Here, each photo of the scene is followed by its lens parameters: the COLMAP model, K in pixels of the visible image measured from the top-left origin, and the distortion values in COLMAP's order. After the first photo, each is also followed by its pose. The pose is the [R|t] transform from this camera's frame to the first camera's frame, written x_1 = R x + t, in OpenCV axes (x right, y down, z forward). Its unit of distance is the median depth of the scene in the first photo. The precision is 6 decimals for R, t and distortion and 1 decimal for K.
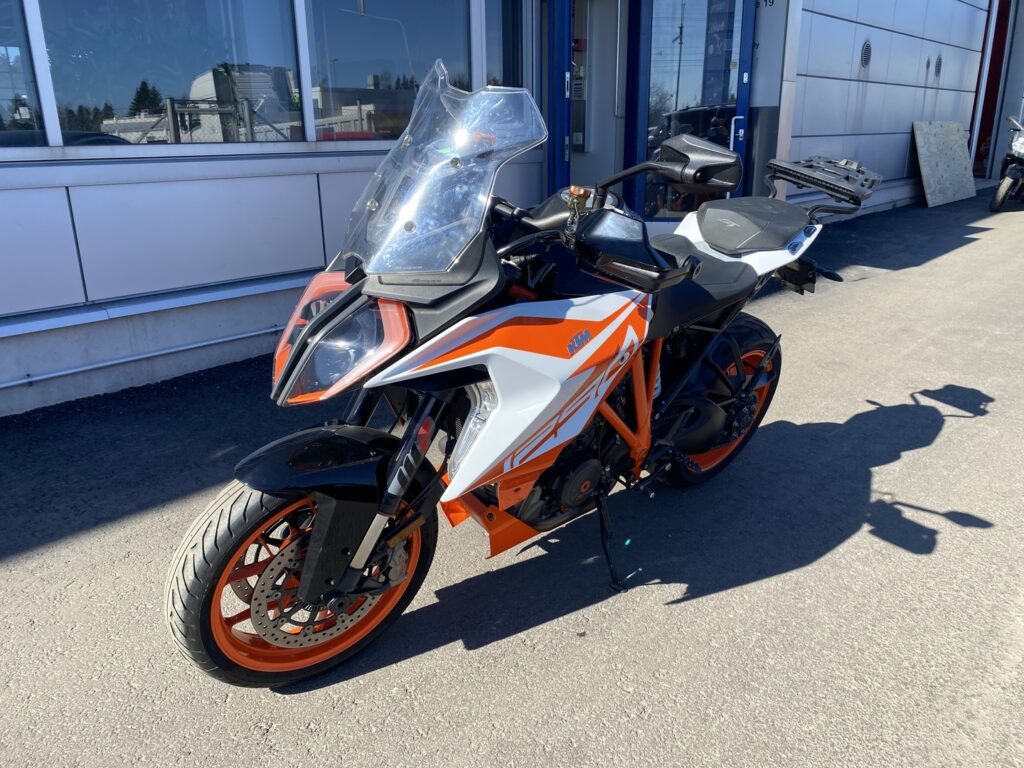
lens RADIAL K [[767.8, 0, 527.4], [0, 767.8, 380.1], [0, 0, 1]] dist [0.000020, -0.004004]
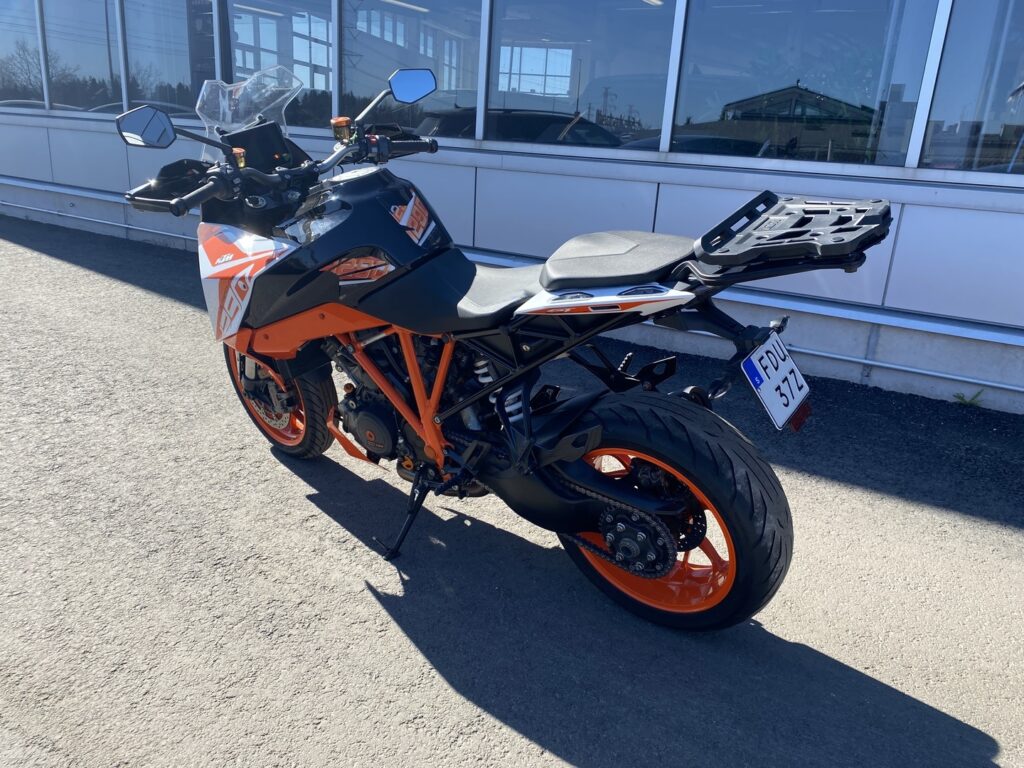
lens RADIAL K [[767.8, 0, 527.4], [0, 767.8, 380.1], [0, 0, 1]] dist [0.000020, -0.004004]
pose [[0.172439, 0.307737, -0.935715, 1.060127], [-0.359318, 0.904139, 0.231135, -0.257178], [0.917145, 0.296362, 0.266484, 0.822363]]
